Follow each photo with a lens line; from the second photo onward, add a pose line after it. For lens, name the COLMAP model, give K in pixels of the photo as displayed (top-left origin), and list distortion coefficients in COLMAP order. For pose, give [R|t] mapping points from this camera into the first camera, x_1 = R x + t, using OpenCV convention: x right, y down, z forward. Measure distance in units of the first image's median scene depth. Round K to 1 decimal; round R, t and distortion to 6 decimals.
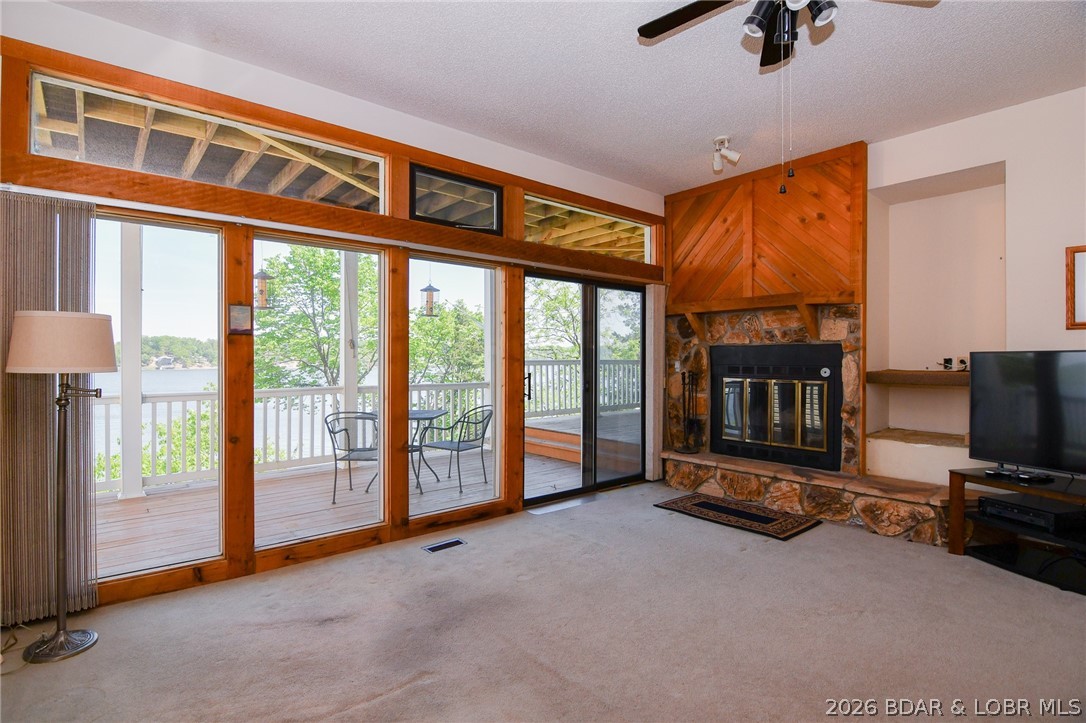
lens RADIAL K [[531.1, 0, 539.9], [0, 531.1, 358.7], [0, 0, 1]] dist [-0.011437, -0.007134]
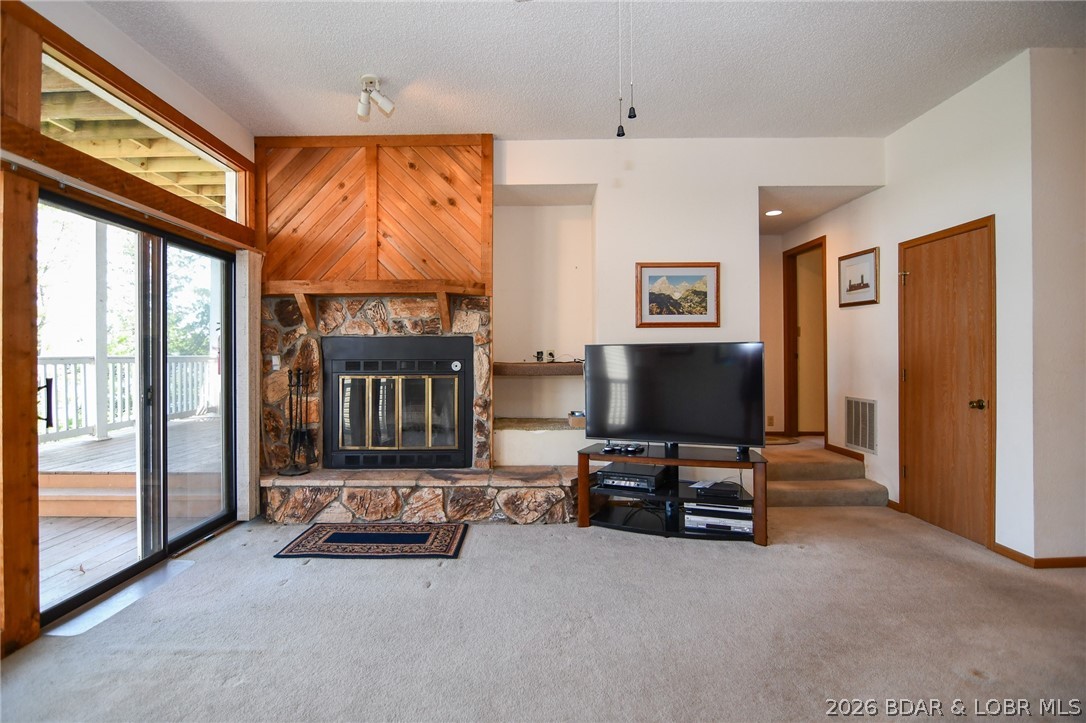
lens RADIAL K [[531.1, 0, 526.4], [0, 531.1, 354.5], [0, 0, 1]] dist [-0.011437, -0.007134]
pose [[0.649198, -0.004176, 0.760608, -0.111866], [0.006445, 0.999979, -0.000010, 0.005822], [-0.760592, 0.004909, 0.649211, 0.290667]]
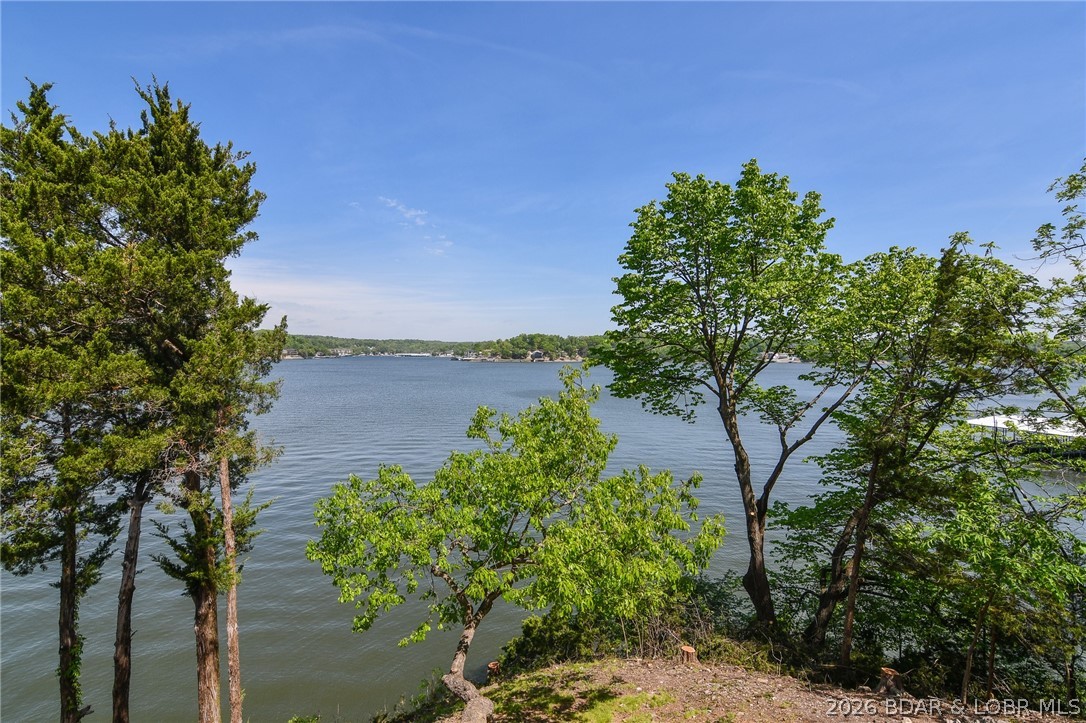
lens RADIAL K [[531.1, 0, 533.6], [0, 531.1, 353.0], [0, 0, 1]] dist [-0.011437, -0.007134]
pose [[0.810216, 0.004772, -0.586112, -0.833727], [-0.006085, 0.999981, -0.000271, 0.073772], [0.586100, 0.003786, 0.810230, 1.299377]]
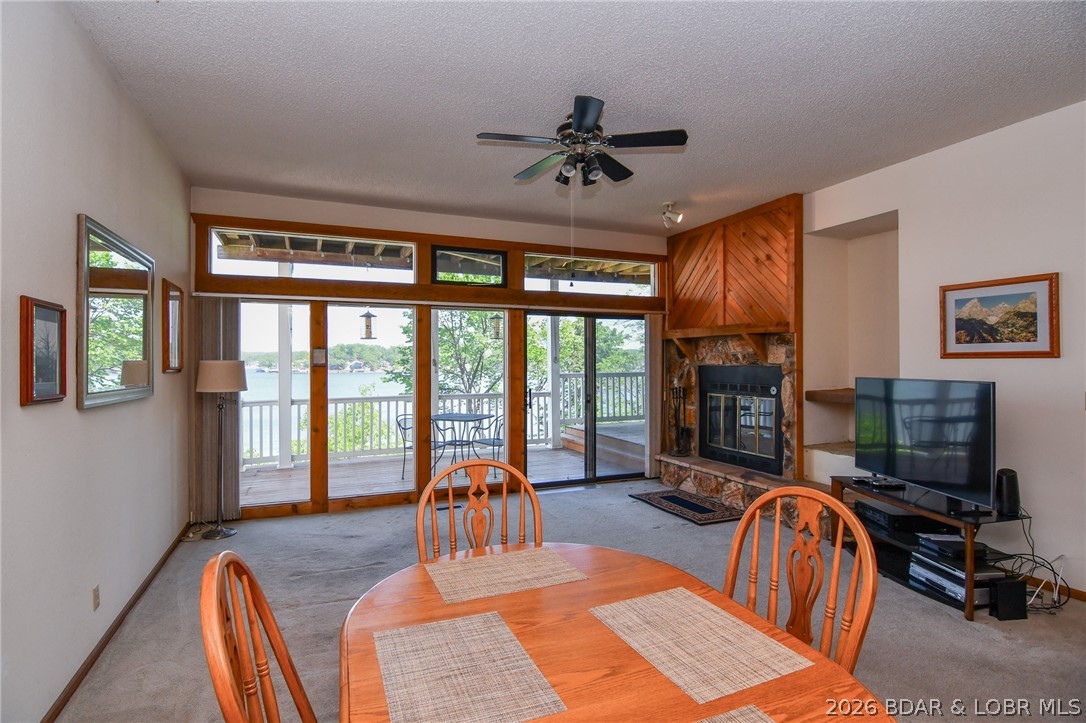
lens RADIAL K [[531.1, 0, 543.8], [0, 531.1, 361.5], [0, 0, 1]] dist [-0.011437, -0.007134]
pose [[0.960780, -0.002689, -0.277299, 0.391145], [0.002212, 0.999995, -0.002032, -0.038590], [0.277303, 0.001339, 0.960782, -0.272424]]
